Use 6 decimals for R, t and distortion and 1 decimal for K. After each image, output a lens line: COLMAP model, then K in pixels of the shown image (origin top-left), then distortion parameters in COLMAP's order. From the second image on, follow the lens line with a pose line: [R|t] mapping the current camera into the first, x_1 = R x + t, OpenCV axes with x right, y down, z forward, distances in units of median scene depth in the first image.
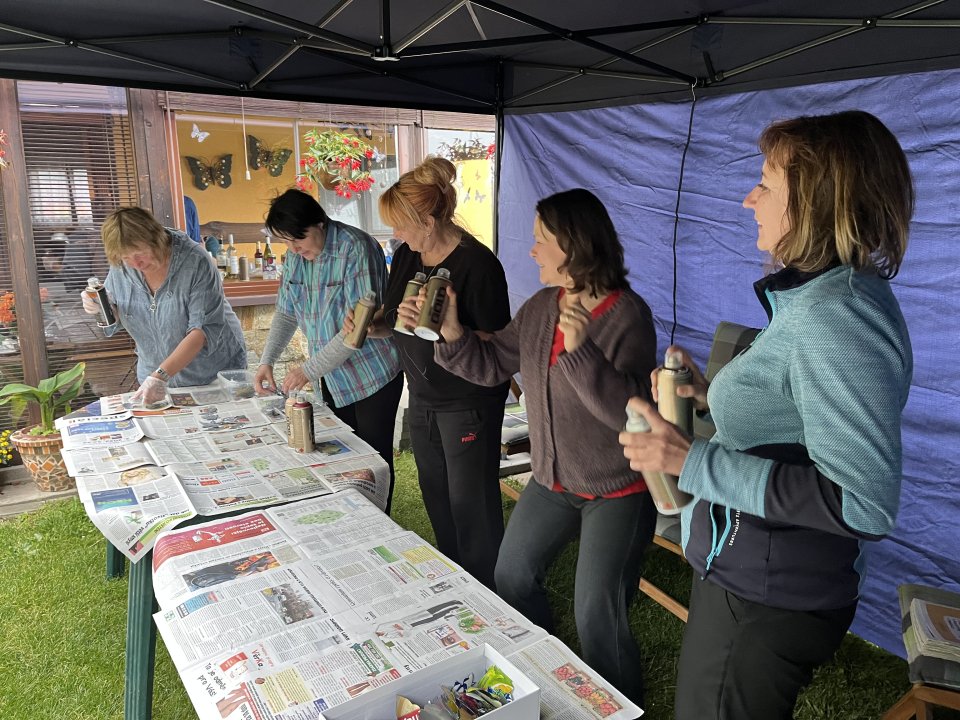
lens RADIAL K [[713.2, 0, 476.0], [0, 713.2, 360.5], [0, 0, 1]] dist [0.056747, -0.081846]
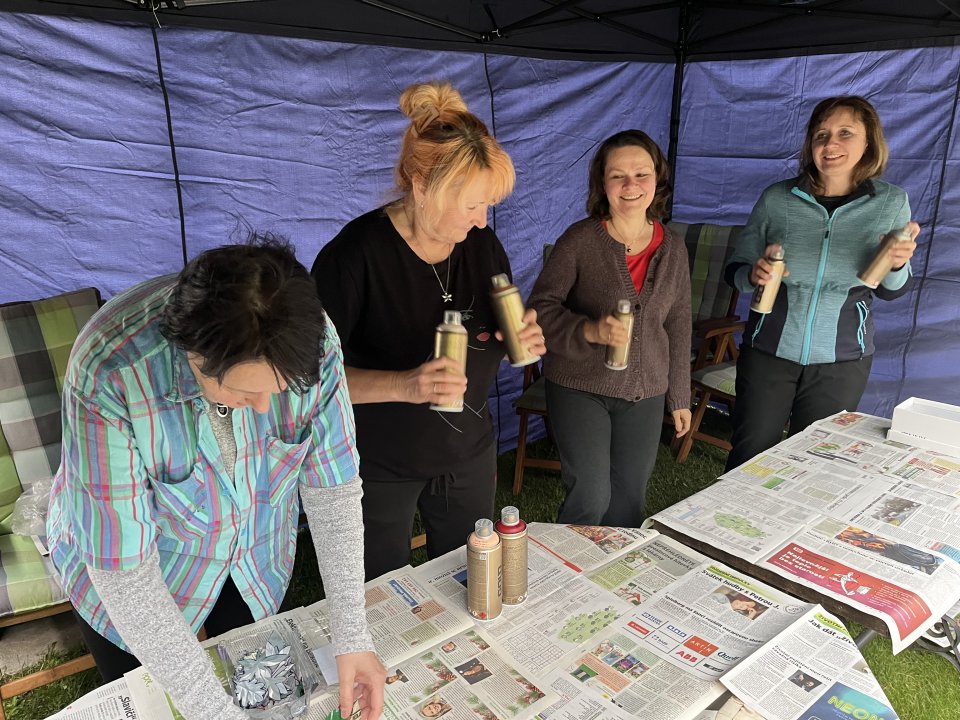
lens RADIAL K [[713.2, 0, 476.9], [0, 713.2, 367.5], [0, 0, 1]] dist [0.056747, -0.081846]
pose [[-0.106416, -0.306597, 0.945872, -0.780074], [0.237995, 0.915768, 0.323615, -0.260290], [-0.965419, 0.259551, -0.024483, 1.042536]]
